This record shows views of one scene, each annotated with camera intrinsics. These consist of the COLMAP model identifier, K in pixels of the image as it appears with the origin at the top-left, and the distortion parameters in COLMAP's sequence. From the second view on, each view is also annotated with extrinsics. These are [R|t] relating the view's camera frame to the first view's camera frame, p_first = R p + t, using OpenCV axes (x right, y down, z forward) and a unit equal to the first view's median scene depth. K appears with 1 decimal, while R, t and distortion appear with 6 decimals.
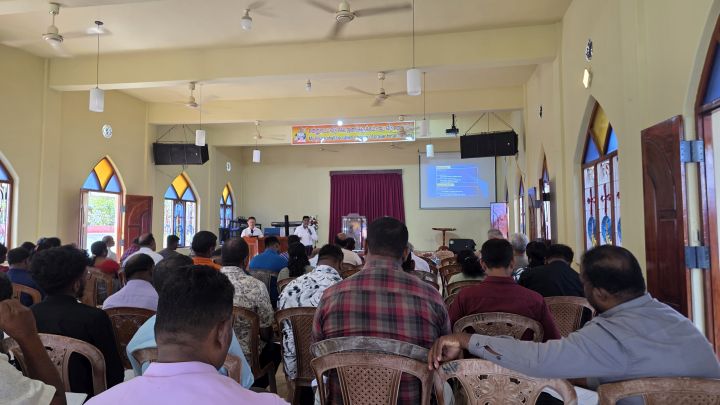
lens RADIAL K [[484.1, 0, 359.8], [0, 484.1, 200.0], [0, 0, 1]] dist [0.083595, -0.089923]
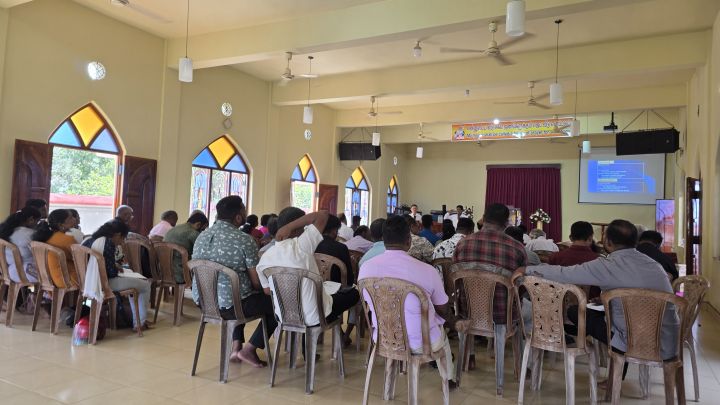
lens RADIAL K [[487.4, 0, 360.3], [0, 487.4, 199.3], [0, 0, 1]] dist [0.076683, -0.090291]
pose [[0.947481, 0.031545, -0.318253, 0.030894], [-0.026000, 0.999427, 0.021656, -0.000887], [0.318754, -0.012244, 0.947759, -0.171374]]
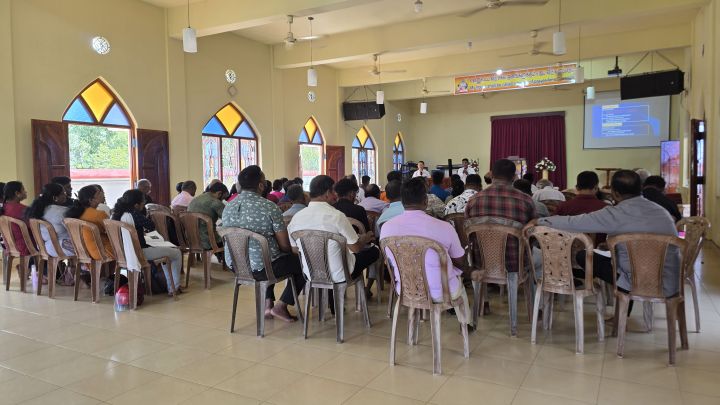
lens RADIAL K [[484.1, 0, 359.8], [0, 484.1, 200.0], [0, 0, 1]] dist [0.083595, -0.089923]
pose [[0.945142, 0.008184, -0.326558, 0.028049], [0.029488, 0.993467, 0.110244, -0.006084], [0.325326, -0.113826, 0.938726, -0.190474]]
